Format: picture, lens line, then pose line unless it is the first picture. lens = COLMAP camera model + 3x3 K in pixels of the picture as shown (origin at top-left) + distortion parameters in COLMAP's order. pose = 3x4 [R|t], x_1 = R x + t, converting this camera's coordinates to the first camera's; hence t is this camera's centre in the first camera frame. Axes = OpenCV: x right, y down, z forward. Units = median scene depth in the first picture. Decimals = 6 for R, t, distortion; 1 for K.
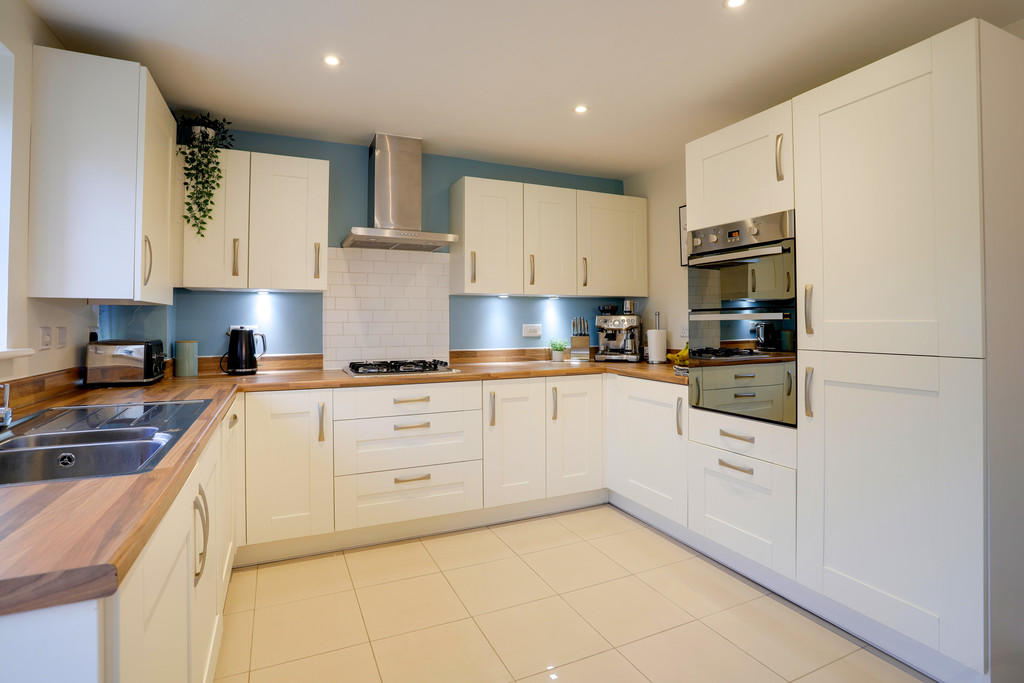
lens RADIAL K [[503.1, 0, 519.6], [0, 503.1, 322.8], [0, 0, 1]] dist [-0.055619, 0.009999]
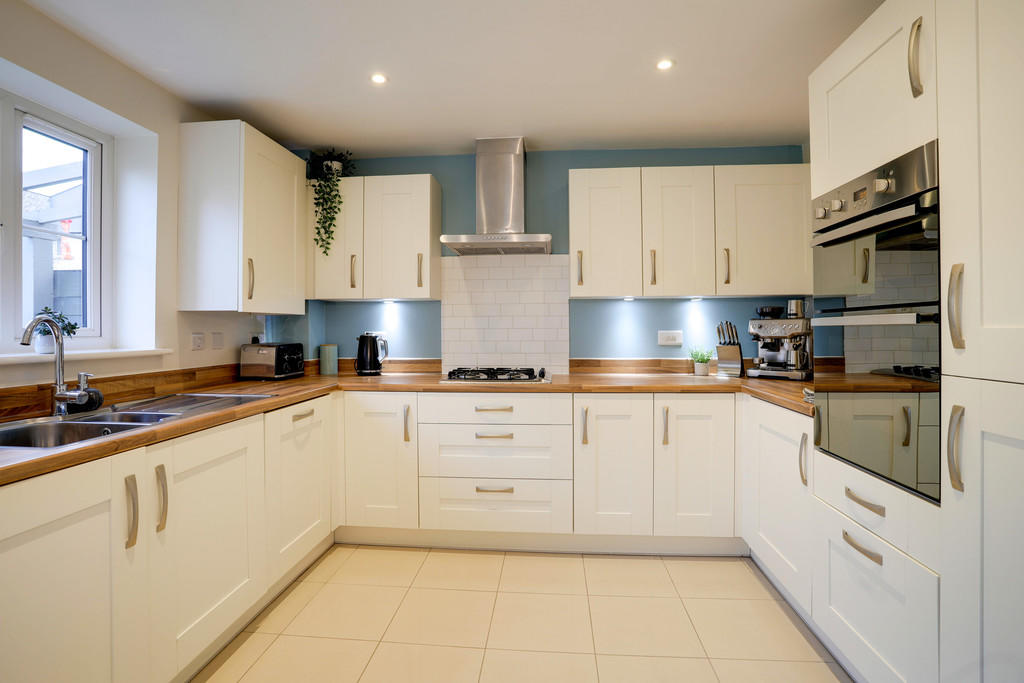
lens RADIAL K [[503.1, 0, 510.9], [0, 503.1, 333.0], [0, 0, 1]] dist [-0.055619, 0.009999]
pose [[0.867228, 0.003501, -0.497899, 0.293171], [0.000837, 0.999964, 0.008489, -0.000734], [0.497911, -0.007779, 0.867193, 0.171482]]
